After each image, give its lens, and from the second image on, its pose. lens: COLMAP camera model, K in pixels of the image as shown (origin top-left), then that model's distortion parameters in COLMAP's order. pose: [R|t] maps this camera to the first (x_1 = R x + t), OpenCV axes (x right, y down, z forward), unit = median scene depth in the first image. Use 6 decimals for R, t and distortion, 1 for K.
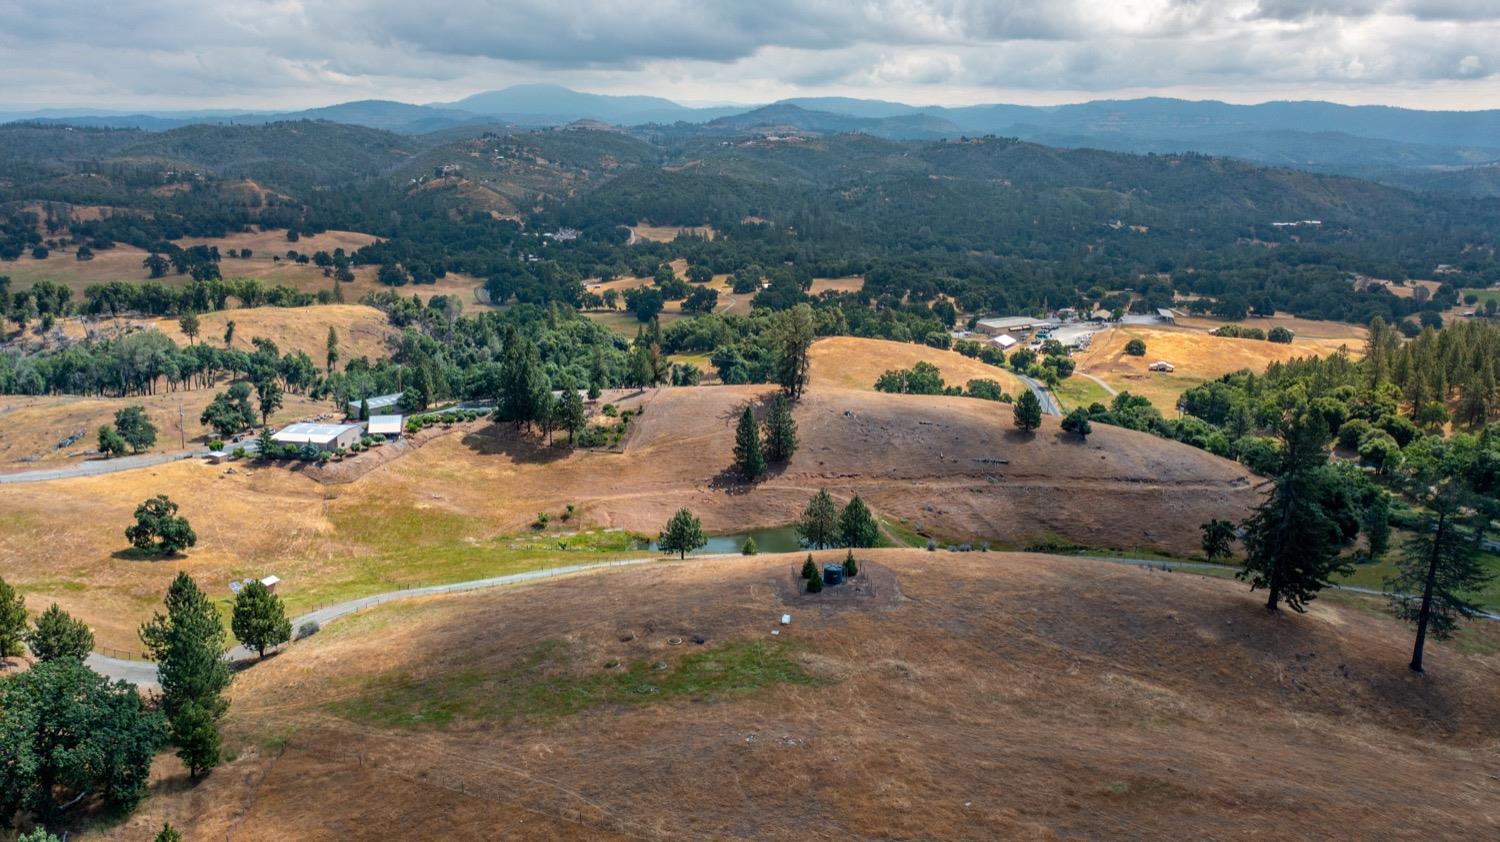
lens RADIAL K [[1181.1, 0, 747.3], [0, 1181.1, 410.9], [0, 0, 1]] dist [-0.023804, 0.008207]
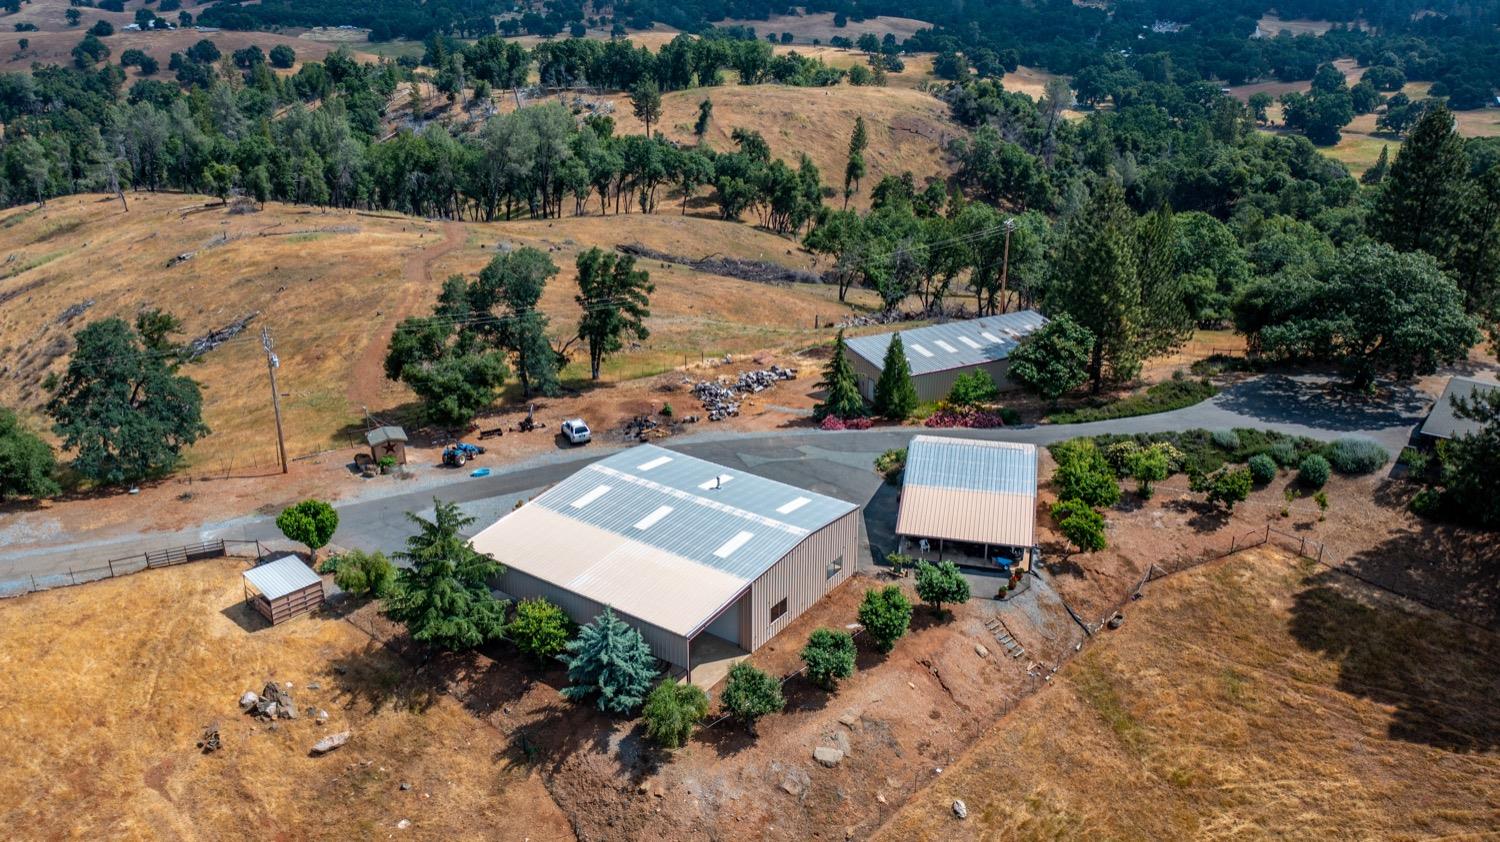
lens RADIAL K [[1181.1, 0, 743.0], [0, 1181.1, 420.6], [0, 0, 1]] dist [-0.023804, 0.008207]
pose [[0.899726, 0.150988, -0.409507, -0.134955], [-0.083536, 0.980483, 0.177975, -0.022175], [0.428387, -0.125920, 0.894779, 0.410330]]
